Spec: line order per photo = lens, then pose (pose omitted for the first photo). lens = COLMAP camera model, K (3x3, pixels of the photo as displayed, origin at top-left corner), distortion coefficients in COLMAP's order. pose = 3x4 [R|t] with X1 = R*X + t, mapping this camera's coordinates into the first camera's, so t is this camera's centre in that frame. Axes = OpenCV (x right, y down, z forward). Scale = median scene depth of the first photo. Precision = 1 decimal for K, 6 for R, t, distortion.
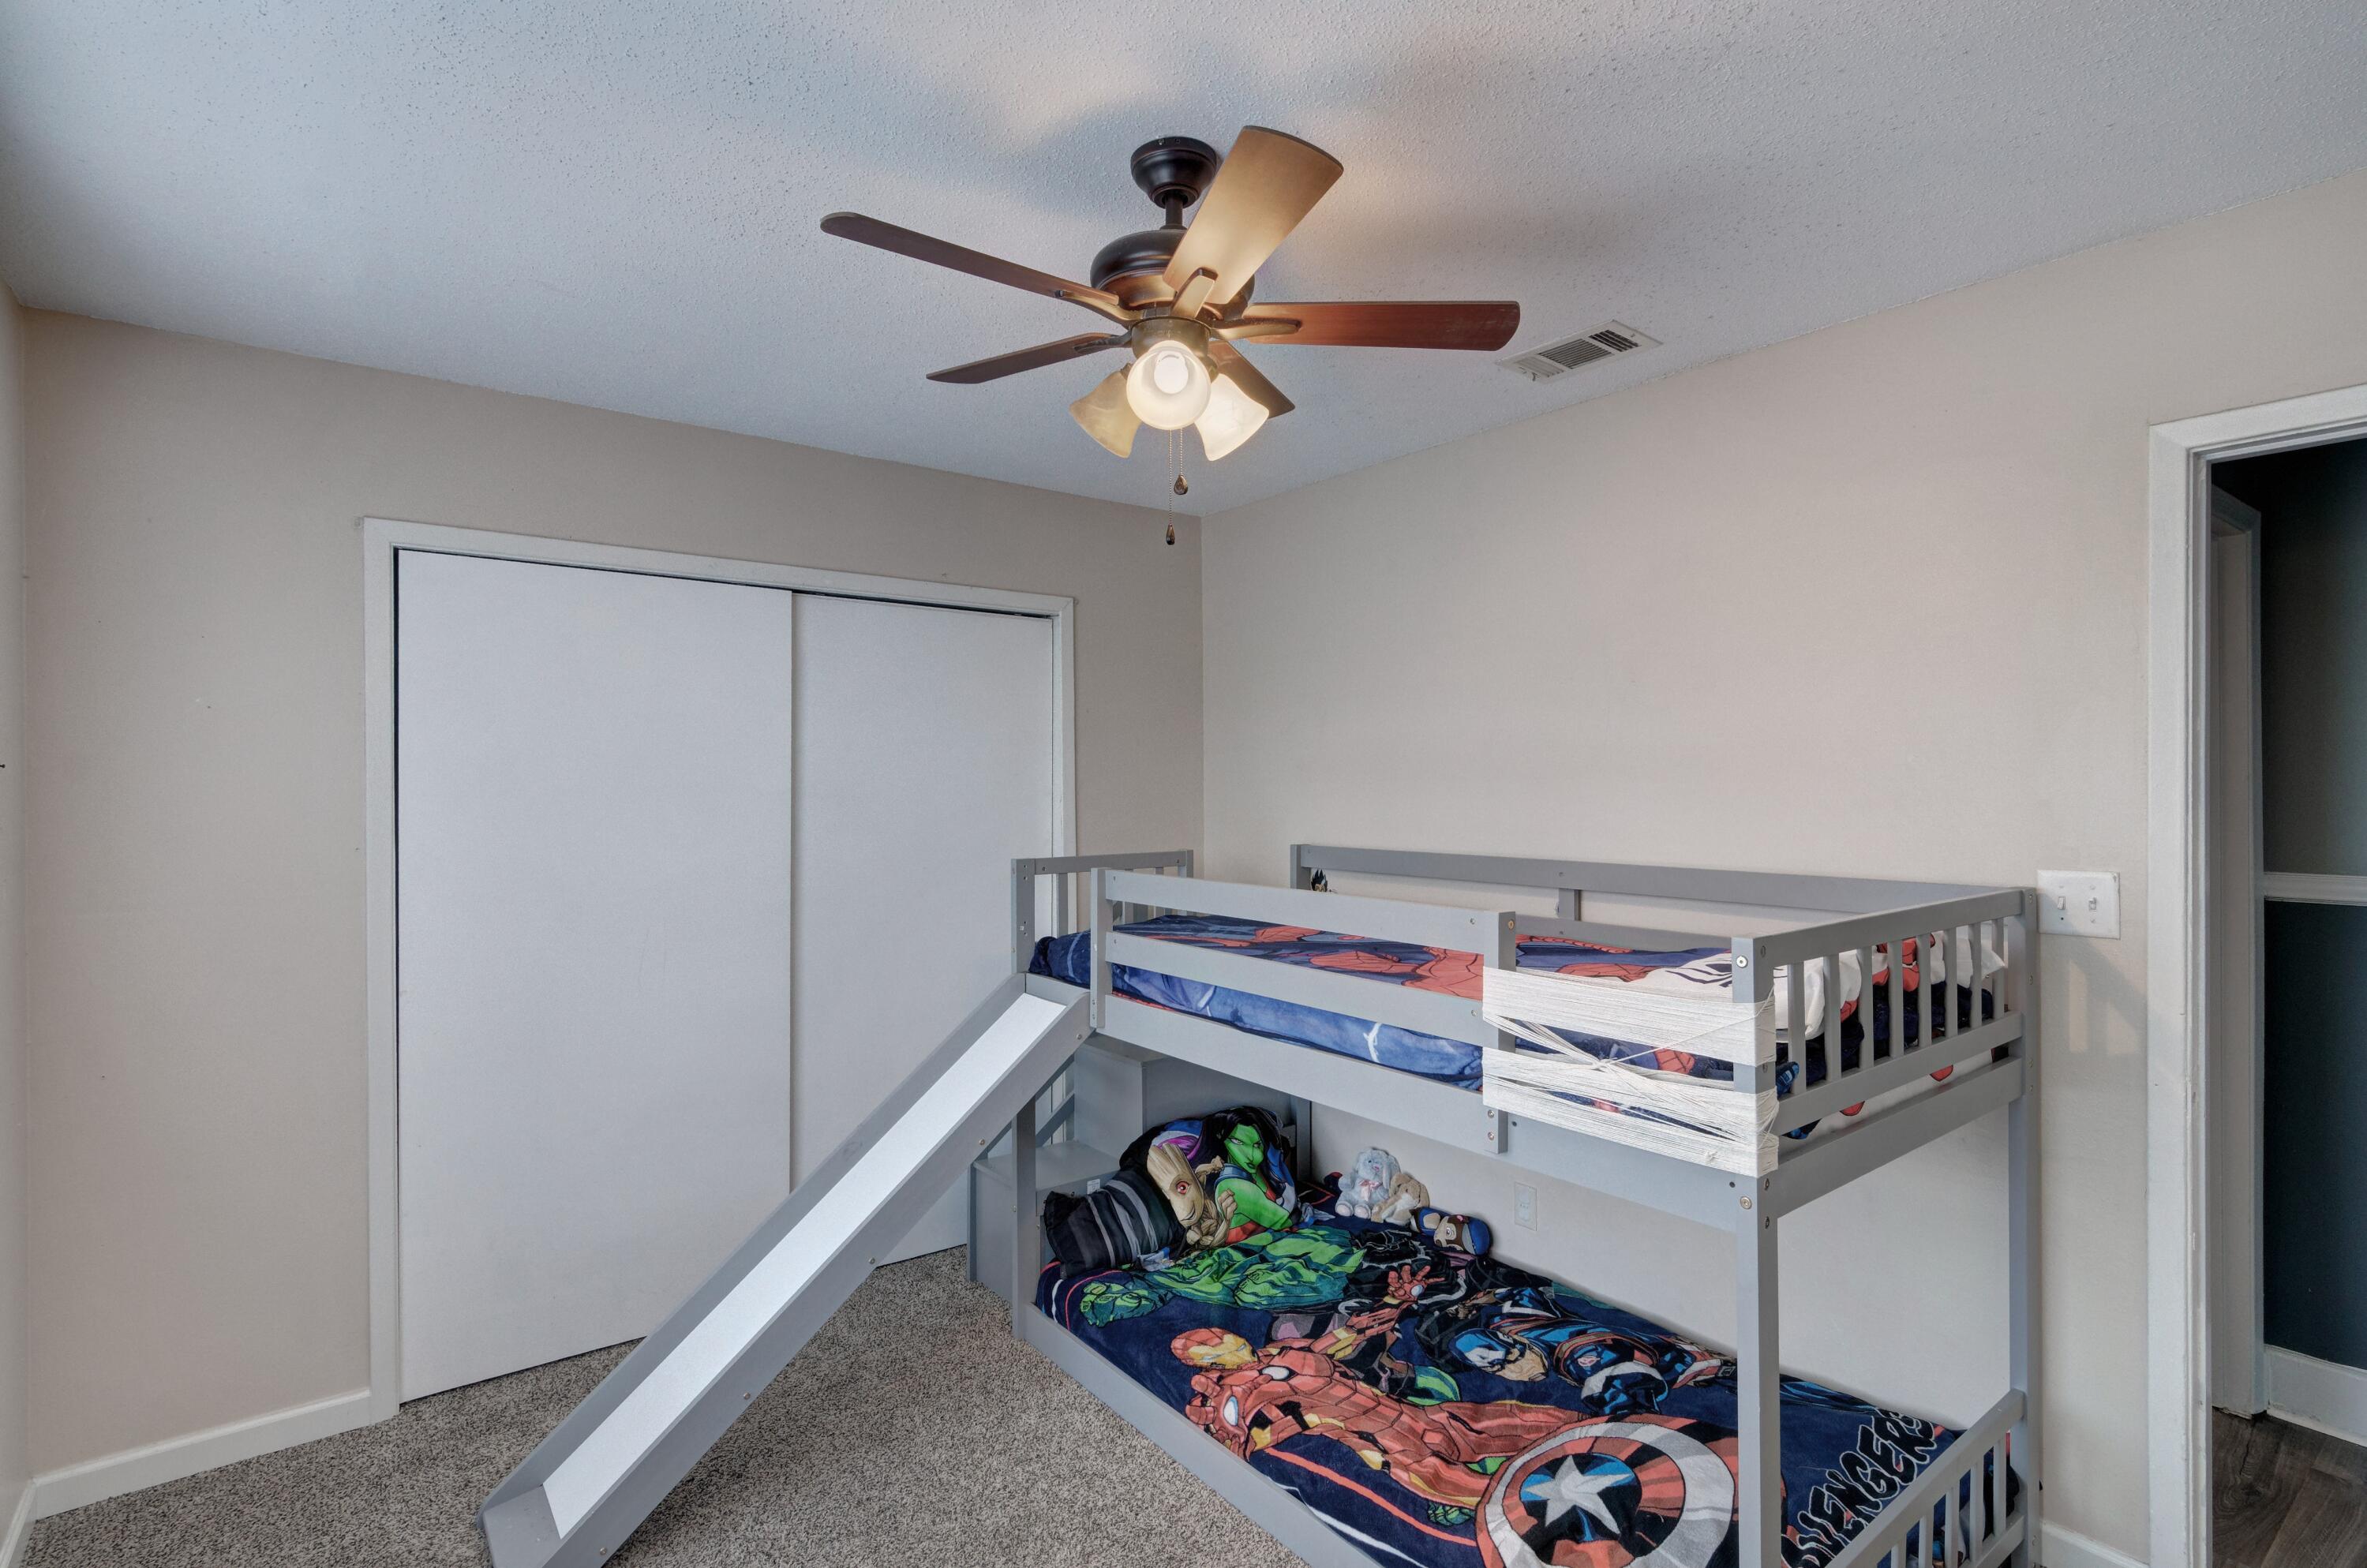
lens RADIAL K [[1132.0, 0, 1190.9], [0, 1132.0, 790.8], [0, 0, 1]] dist [0.003021, -0.000281]
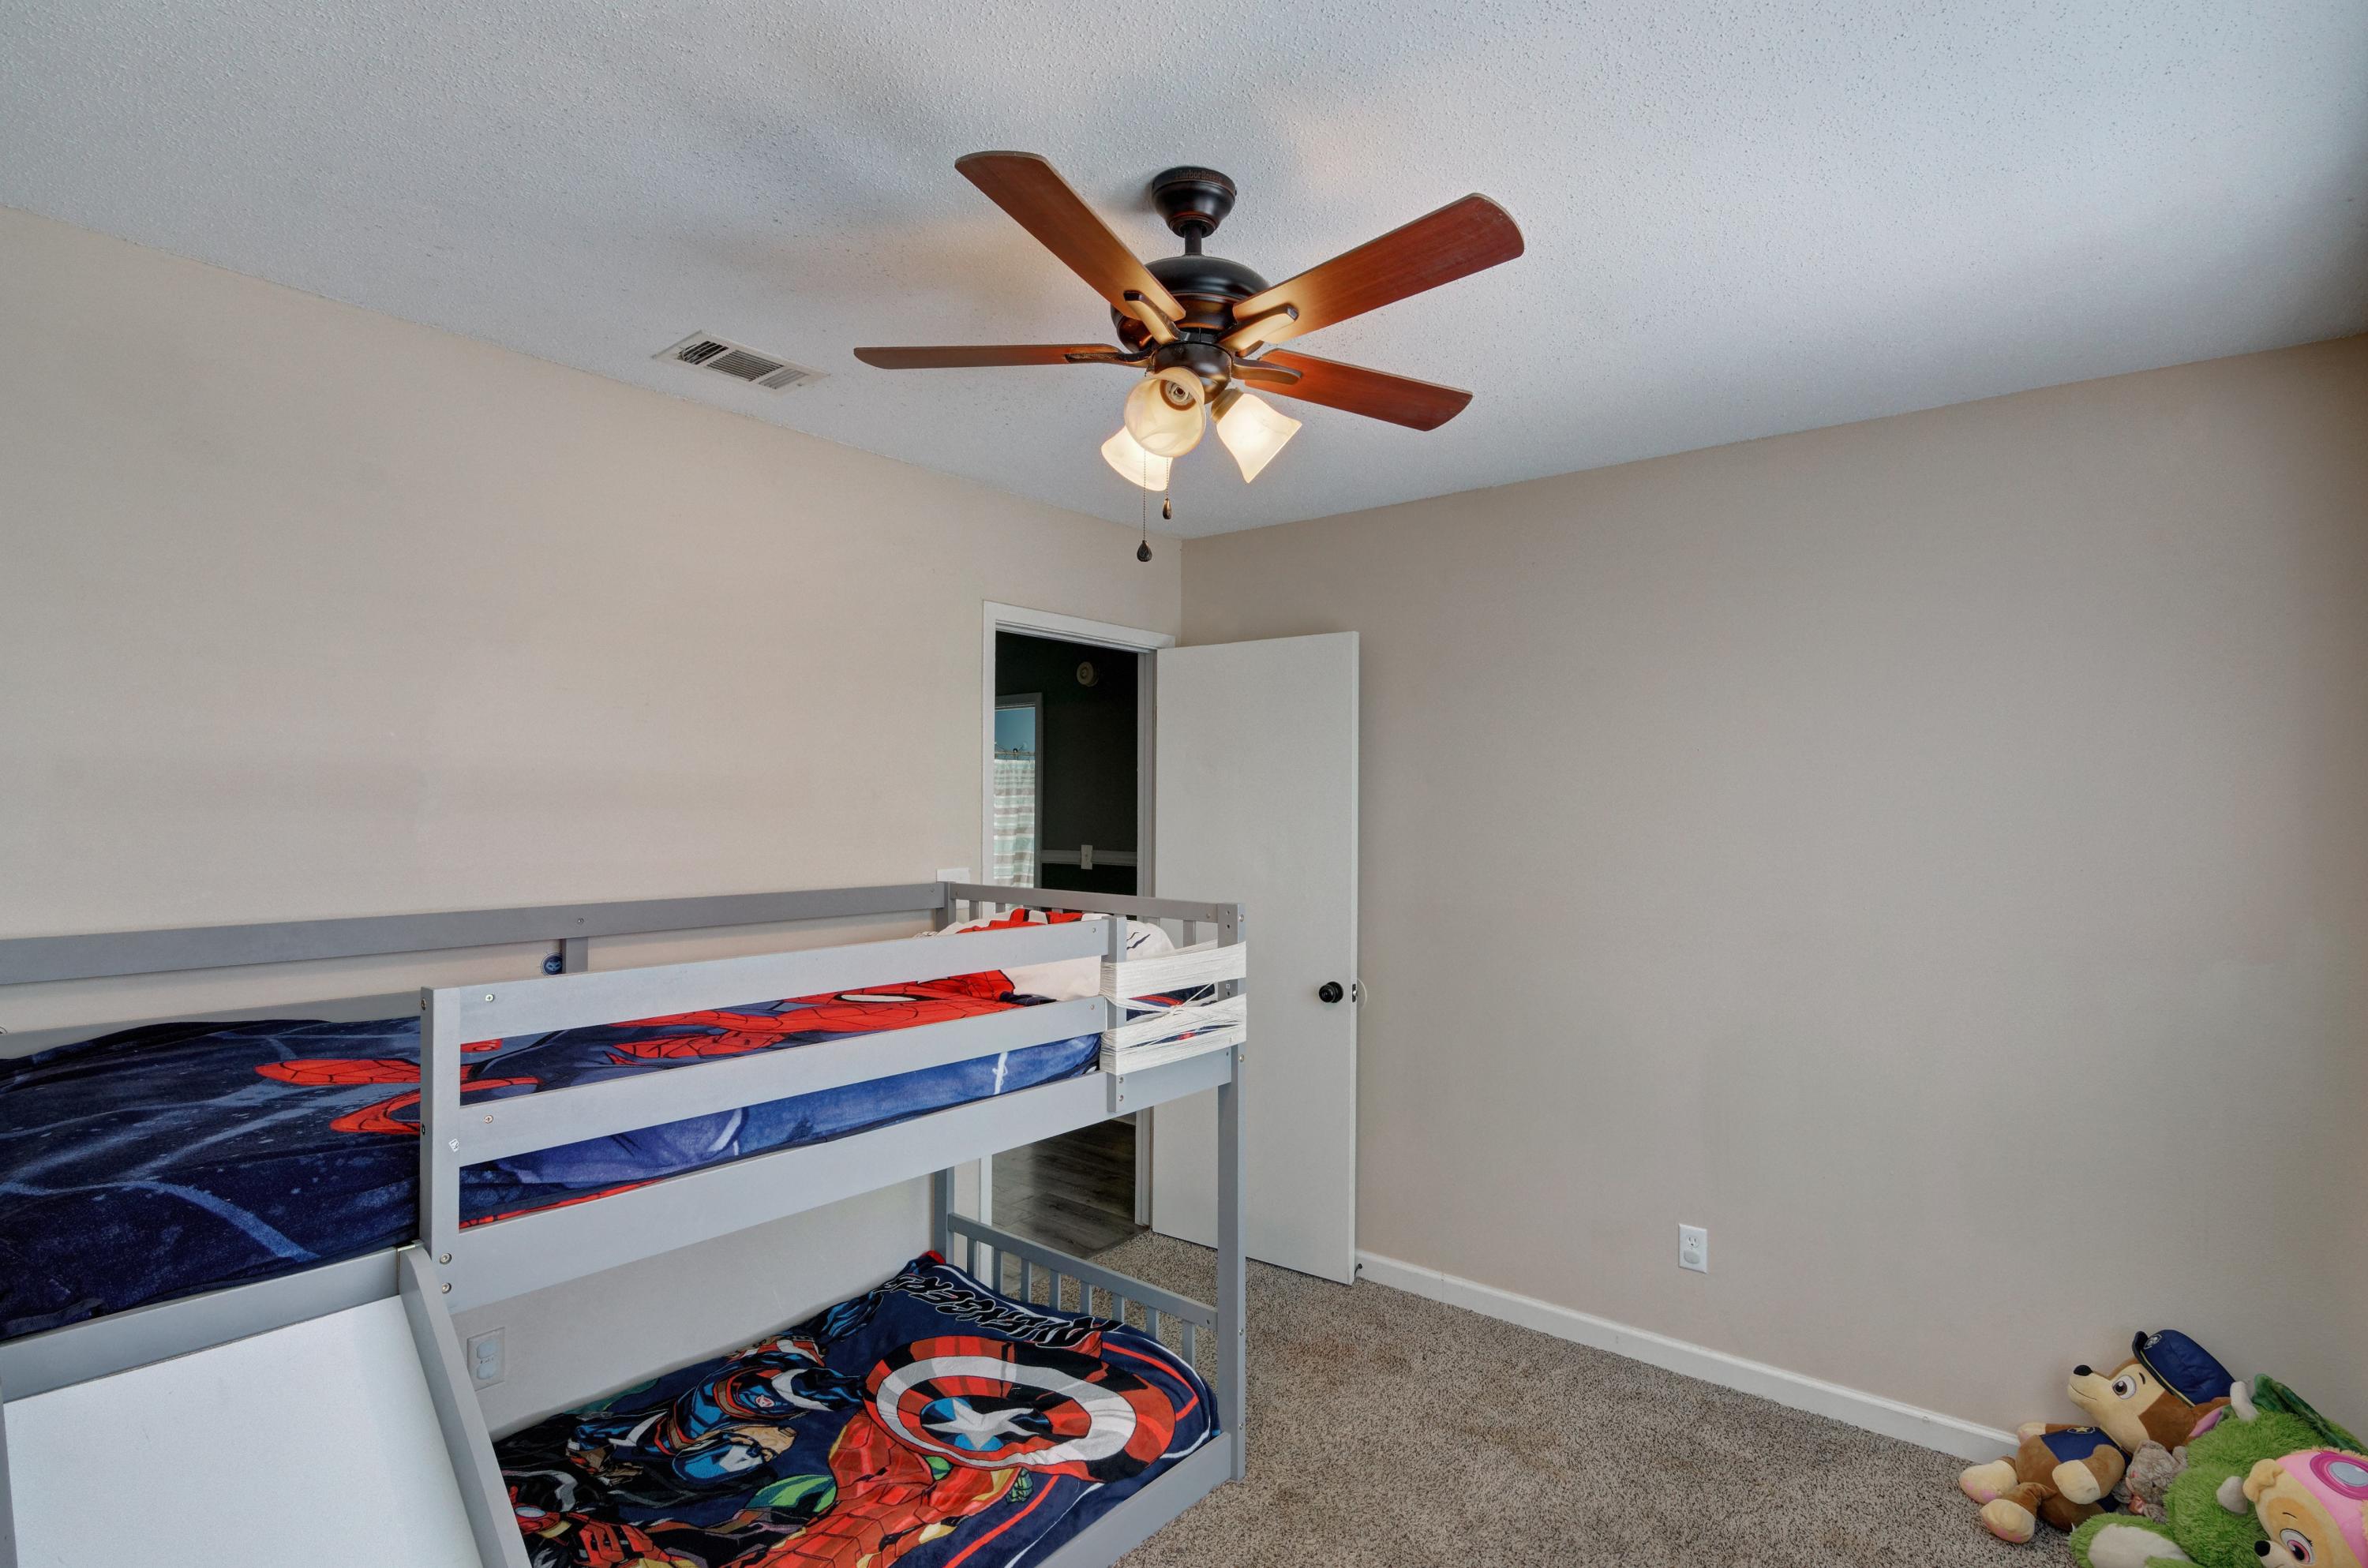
lens RADIAL K [[1132.4, 0, 1191.4], [0, 1132.4, 790.8], [0, 0, 1]] dist [0.003021, -0.000281]
pose [[-0.208007, 0.013103, 0.978040, -0.725692], [0.004821, 0.999912, -0.012370, -0.013645], [-0.978115, 0.002142, -0.208052, 0.876940]]
